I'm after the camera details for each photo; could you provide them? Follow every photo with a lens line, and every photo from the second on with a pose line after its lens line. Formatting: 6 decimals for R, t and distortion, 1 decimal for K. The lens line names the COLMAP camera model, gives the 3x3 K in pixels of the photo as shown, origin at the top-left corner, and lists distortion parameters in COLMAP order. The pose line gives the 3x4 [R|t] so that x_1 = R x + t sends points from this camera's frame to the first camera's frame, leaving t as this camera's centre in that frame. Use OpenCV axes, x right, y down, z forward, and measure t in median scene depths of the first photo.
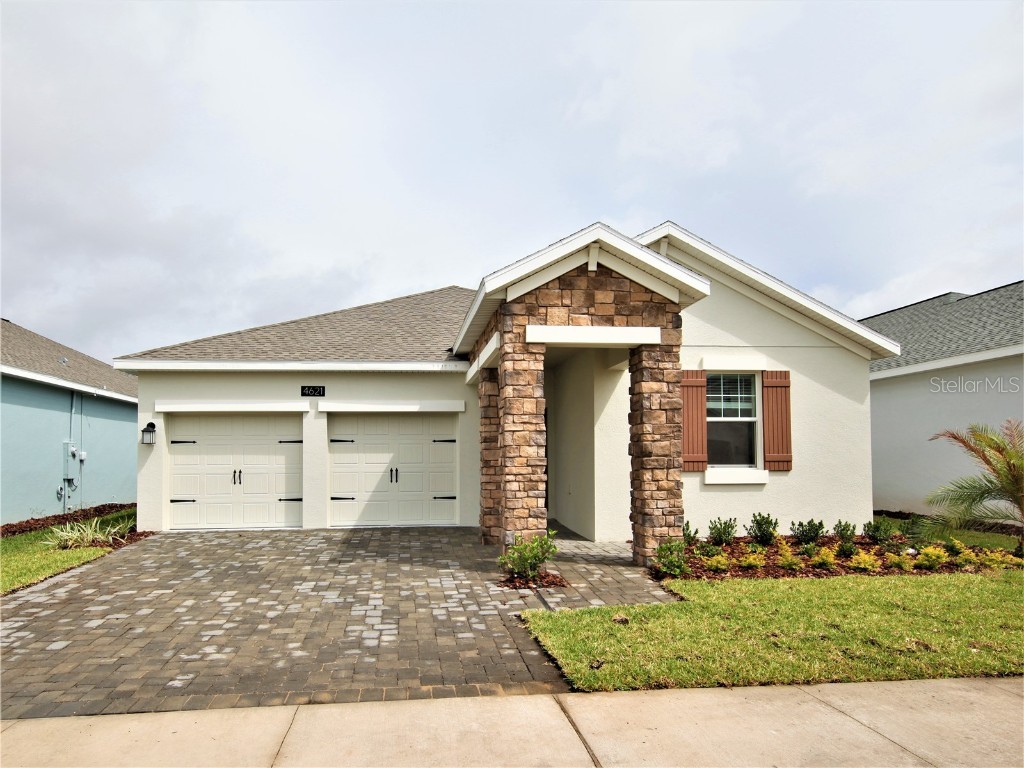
lens RADIAL K [[524.8, 0, 512.4], [0, 524.8, 403.2], [0, 0, 1]] dist [0.008713, -0.000334]
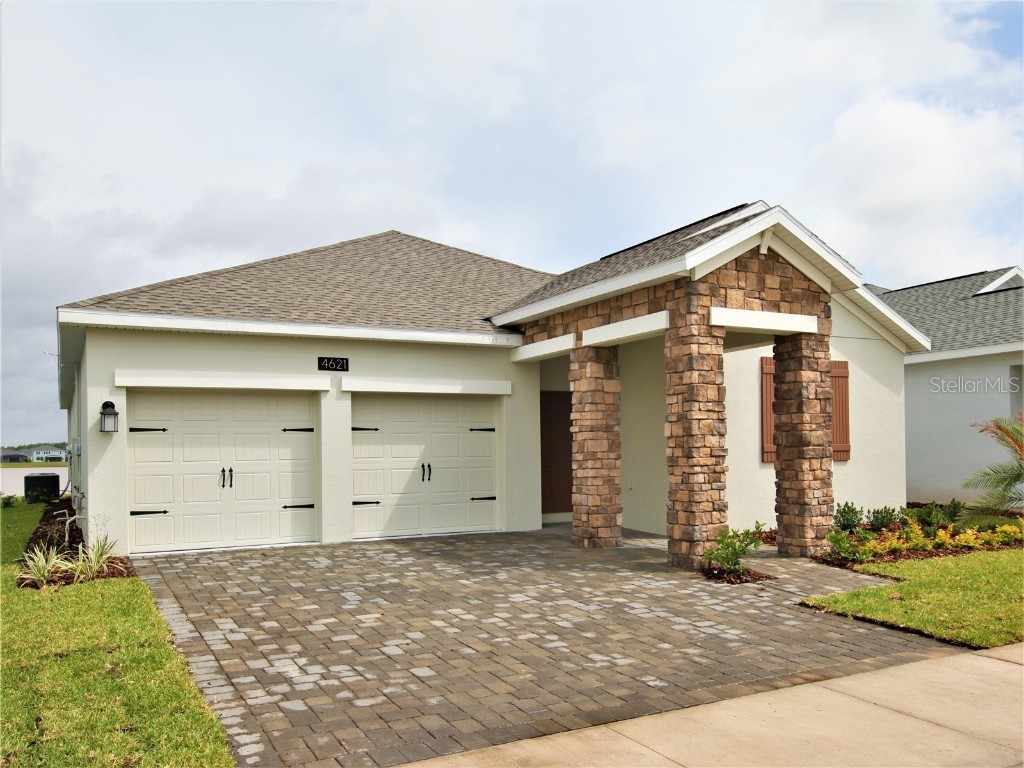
lens RADIAL K [[680.9, 0, 511.4], [0, 680.9, 382.7], [0, 0, 1]] dist [0.010171, -0.001141]
pose [[0.945730, 0.026417, 0.323878, -0.689405], [-0.026844, 0.999635, -0.003151, 0.000801], [-0.323843, -0.005714, 0.946094, -0.038702]]
